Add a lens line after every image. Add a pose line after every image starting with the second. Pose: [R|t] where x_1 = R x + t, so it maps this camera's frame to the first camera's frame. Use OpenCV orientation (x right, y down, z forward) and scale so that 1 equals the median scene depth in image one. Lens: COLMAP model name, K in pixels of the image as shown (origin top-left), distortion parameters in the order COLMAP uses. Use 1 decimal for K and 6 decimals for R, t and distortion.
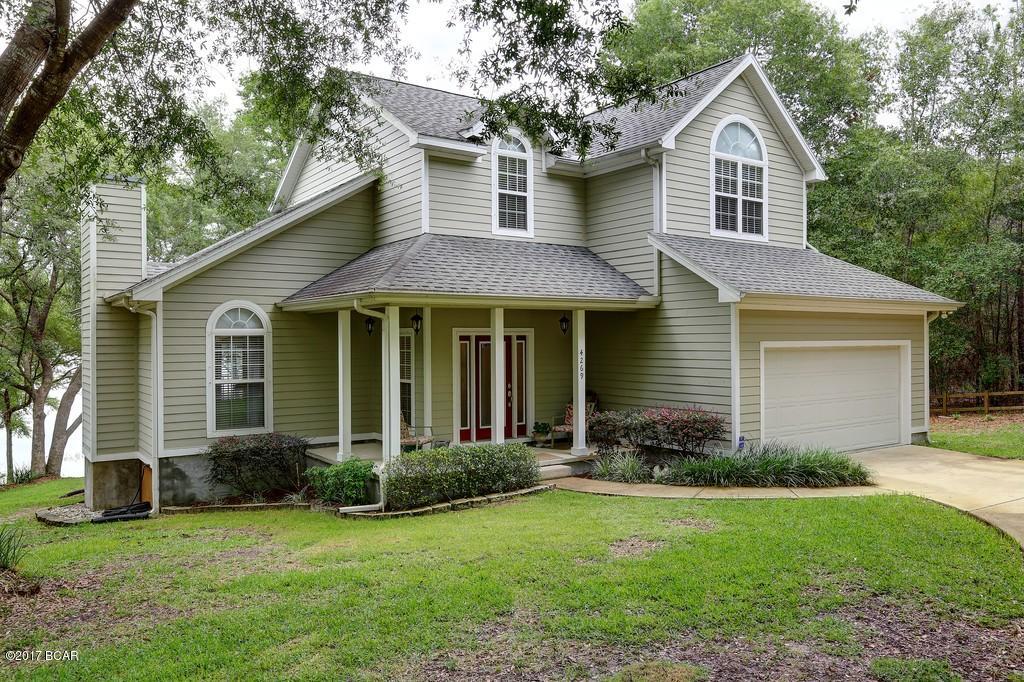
lens RADIAL K [[727.1, 0, 508.1], [0, 727.1, 344.4], [0, 0, 1]] dist [-0.009549, -0.001094]
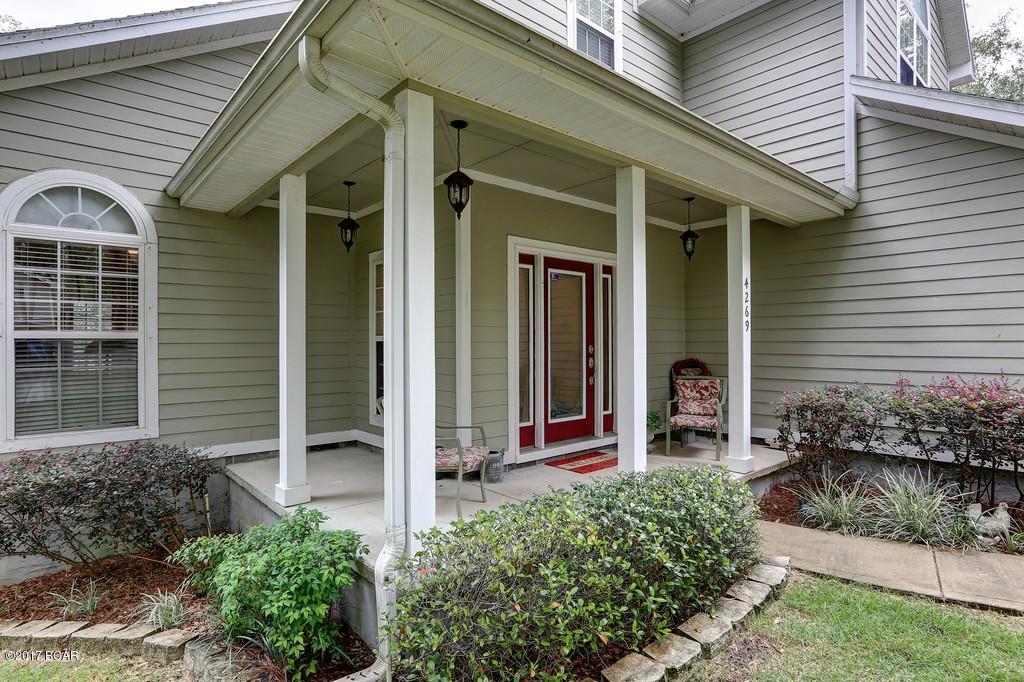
lens RADIAL K [[528.4, 0, 512.1], [0, 528.4, 337.1], [0, 0, 1]] dist [-0.022873, 0.000197]
pose [[0.993611, 0.002692, 0.112824, -0.116285], [-0.001442, 0.999937, -0.011163, 0.054928], [-0.112847, 0.010929, 0.993552, 0.612969]]
